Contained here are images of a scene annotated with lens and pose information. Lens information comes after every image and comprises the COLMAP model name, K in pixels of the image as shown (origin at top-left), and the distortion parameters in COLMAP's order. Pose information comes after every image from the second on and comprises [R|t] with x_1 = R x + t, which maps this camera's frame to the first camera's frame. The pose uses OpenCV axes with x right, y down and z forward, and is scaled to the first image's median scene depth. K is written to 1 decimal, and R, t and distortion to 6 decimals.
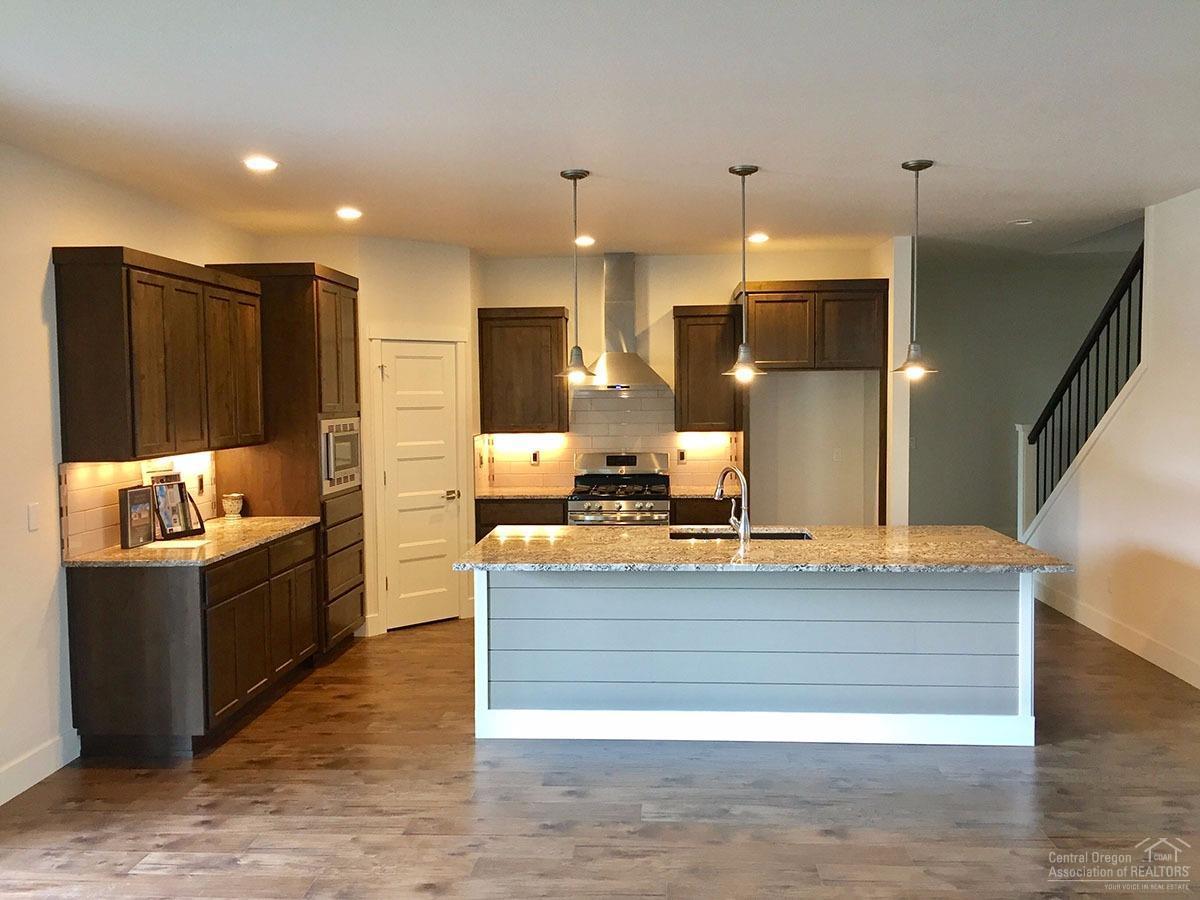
lens RADIAL K [[1021.1, 0, 600.0], [0, 1021.1, 450.0], [0, 0, 1]] dist [0.077788, -0.105585]
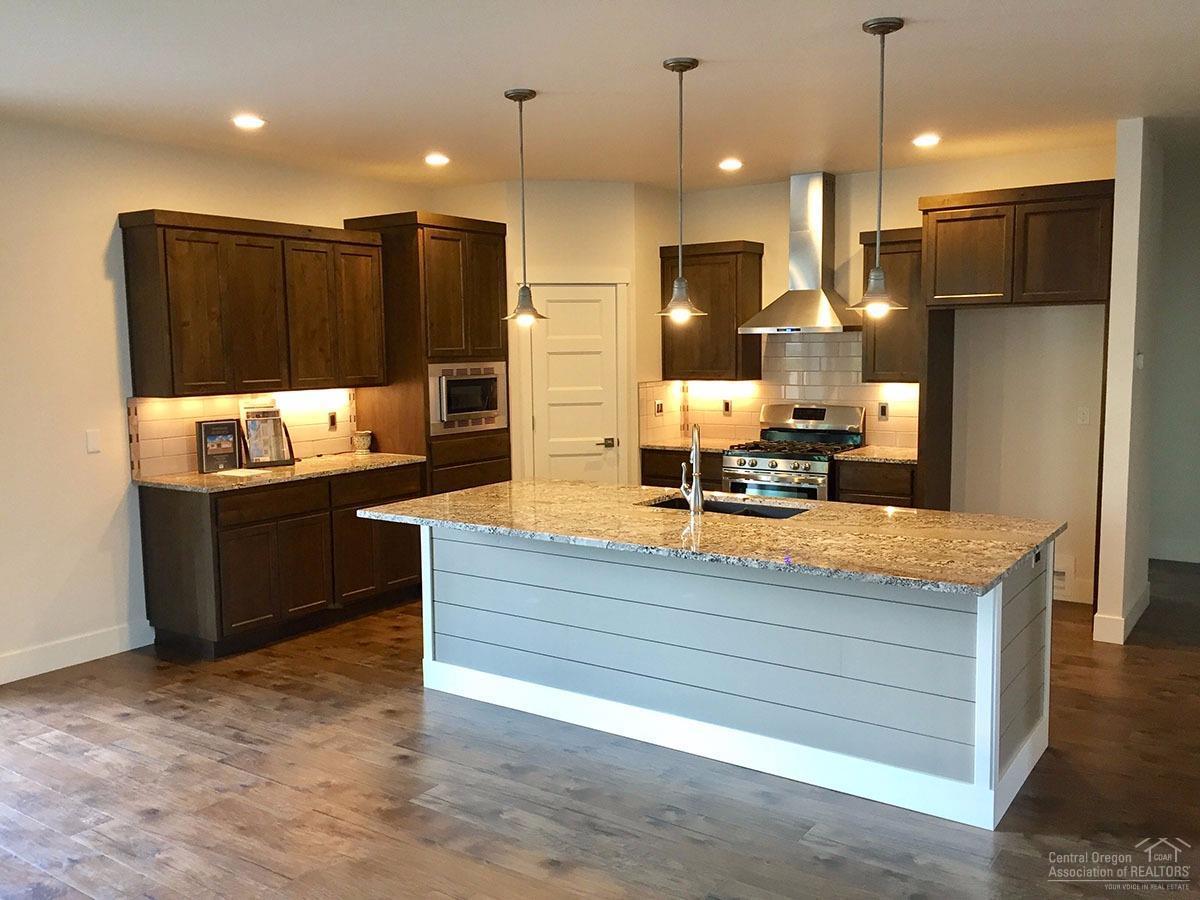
lens RADIAL K [[1021.1, 0, 600.0], [0, 1021.1, 450.0], [0, 0, 1]] dist [0.077788, -0.105585]
pose [[0.856328, 0.054660, -0.513531, 0.519012], [-0.026122, 0.997695, 0.062635, -0.014489], [0.515771, -0.040222, 0.855782, 0.246035]]
